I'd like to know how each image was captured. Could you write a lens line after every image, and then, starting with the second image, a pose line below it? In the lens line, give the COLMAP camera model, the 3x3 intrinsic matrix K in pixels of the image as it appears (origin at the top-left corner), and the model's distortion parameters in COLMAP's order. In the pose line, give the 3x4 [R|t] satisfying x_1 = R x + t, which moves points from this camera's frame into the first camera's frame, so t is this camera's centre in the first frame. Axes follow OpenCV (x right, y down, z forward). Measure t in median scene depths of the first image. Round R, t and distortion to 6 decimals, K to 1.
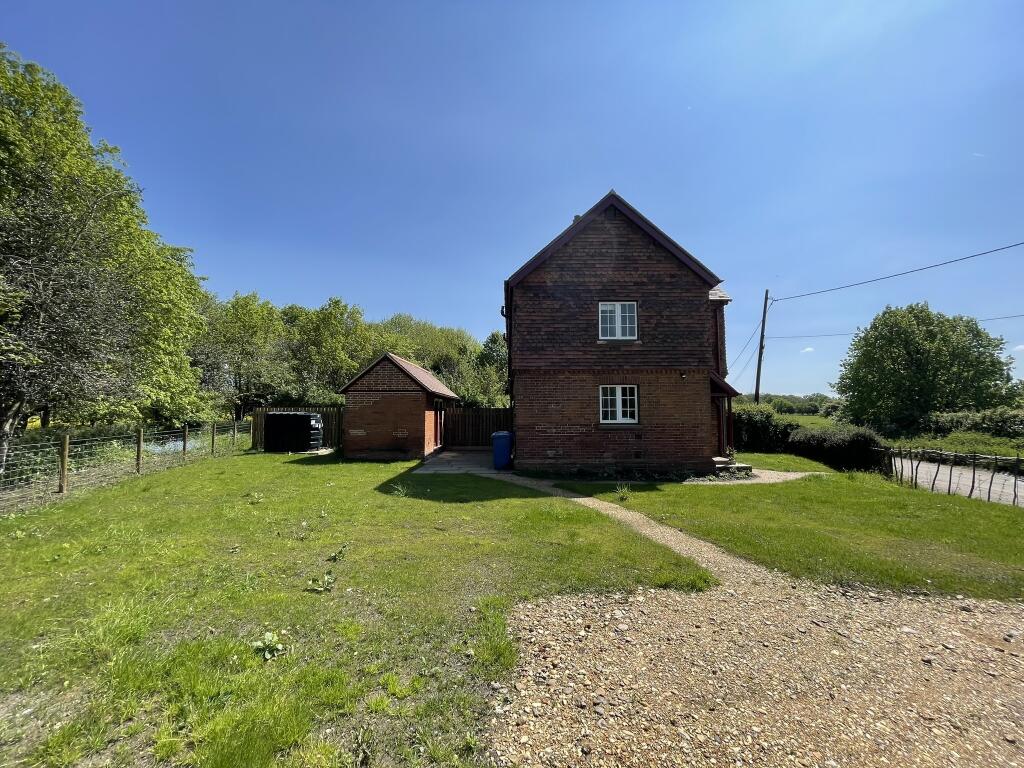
lens RADIAL K [[412.7, 0, 512.4], [0, 412.7, 388.2], [0, 0, 1]] dist [-0.000340, -0.000008]
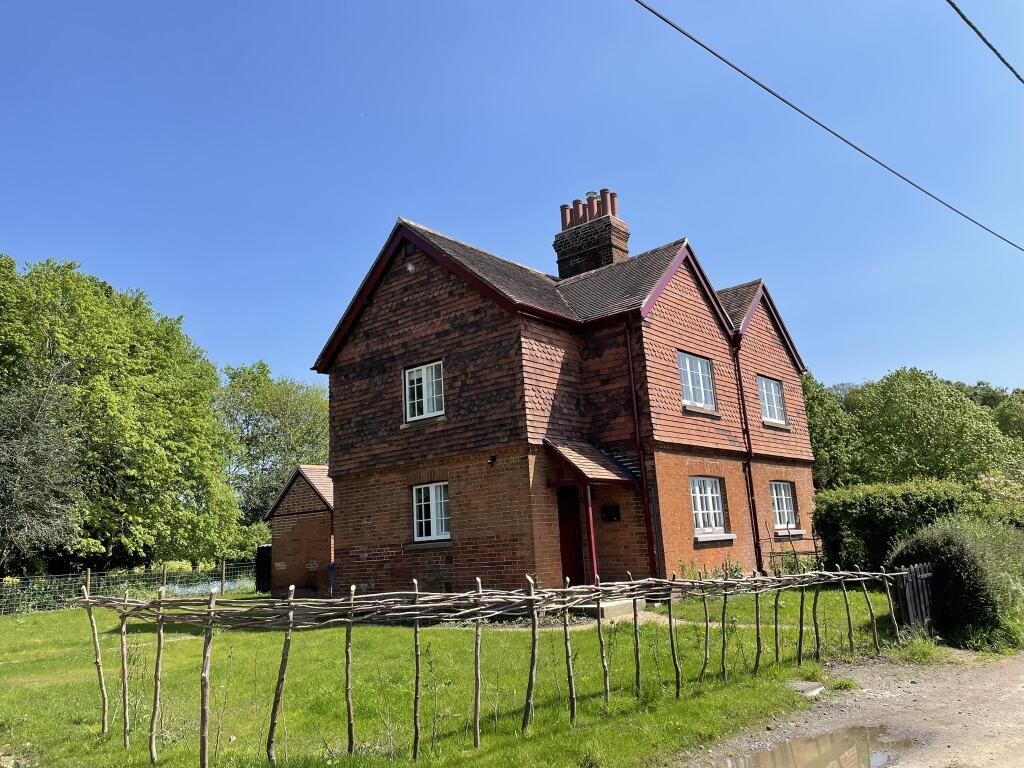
lens RADIAL K [[771.0, 0, 511.8], [0, 771.0, 384.1], [0, 0, 1]] dist [0.053255, -0.019344]
pose [[0.769641, -0.174208, -0.614252, 1.182000], [0.092001, 0.982276, -0.163308, 0.051914], [0.631814, 0.069177, 0.772027, 0.080757]]
